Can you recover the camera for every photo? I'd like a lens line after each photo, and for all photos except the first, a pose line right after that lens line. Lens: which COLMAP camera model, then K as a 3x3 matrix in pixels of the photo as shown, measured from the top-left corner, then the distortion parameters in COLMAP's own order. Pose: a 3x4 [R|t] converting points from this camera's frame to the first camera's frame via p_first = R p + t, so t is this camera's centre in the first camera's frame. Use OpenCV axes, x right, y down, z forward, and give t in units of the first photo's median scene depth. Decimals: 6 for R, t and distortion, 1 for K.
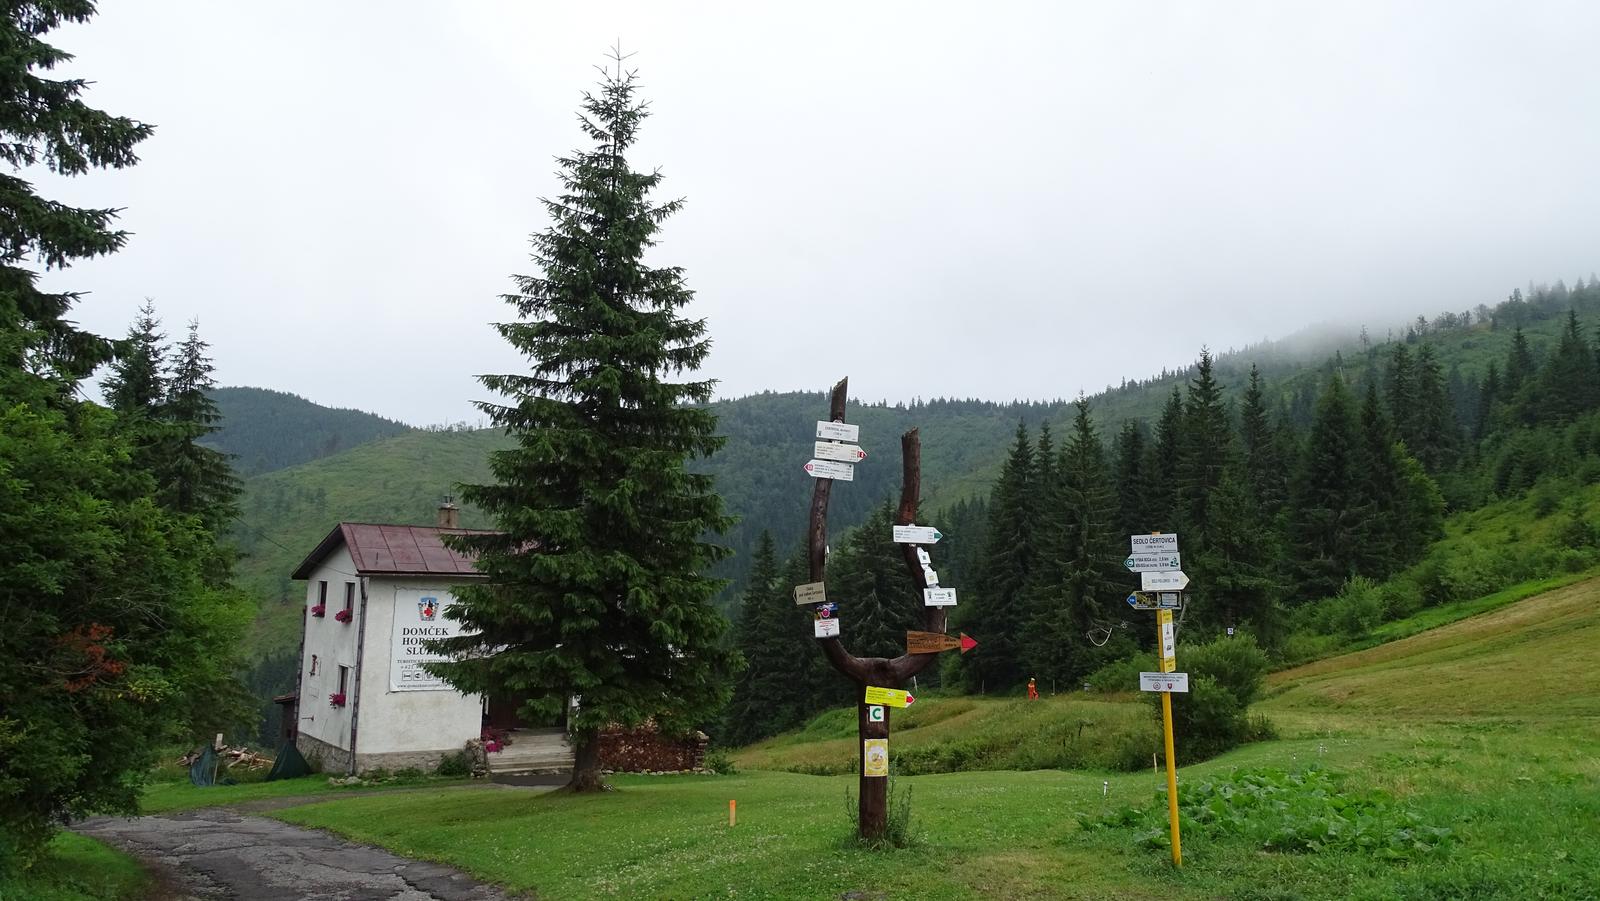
lens RADIAL K [[1138.1, 0, 799.3], [0, 1138.1, 449.9], [0, 0, 1]] dist [-0.004673, -0.004679]
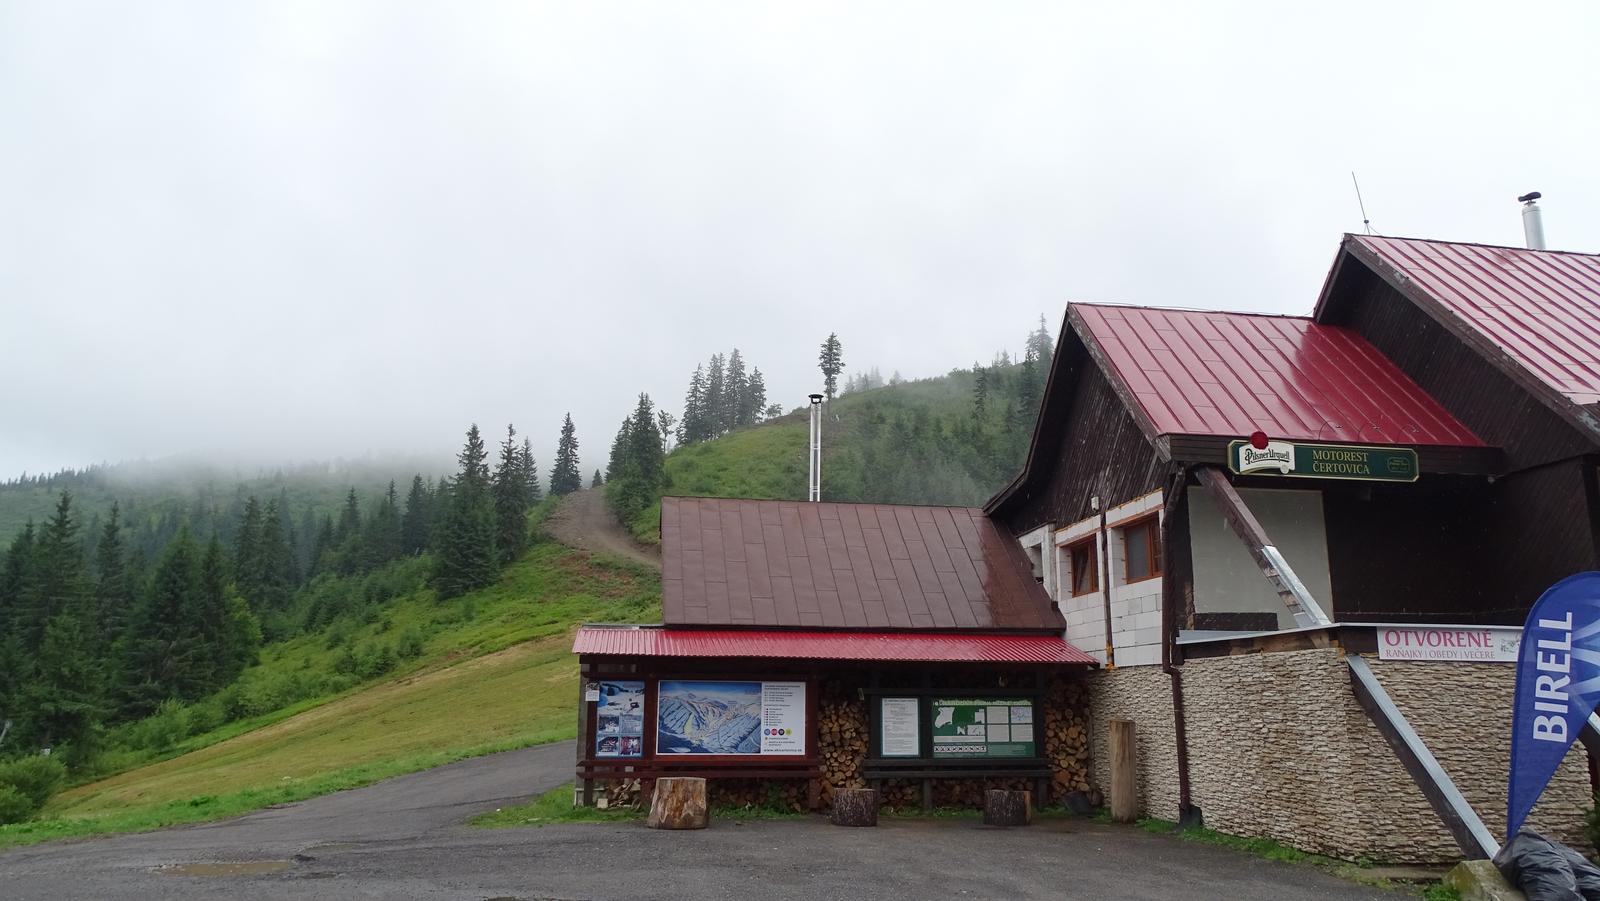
lens RADIAL K [[1133.5, 0, 802.0], [0, 1133.5, 448.5], [0, 0, 1]] dist [0.003584, 0.001663]
pose [[0.605914, 0.148253, 0.781594, -0.079654], [-0.072152, 0.988674, -0.131598, -0.037522], [-0.792252, 0.023344, 0.609748, -0.246122]]
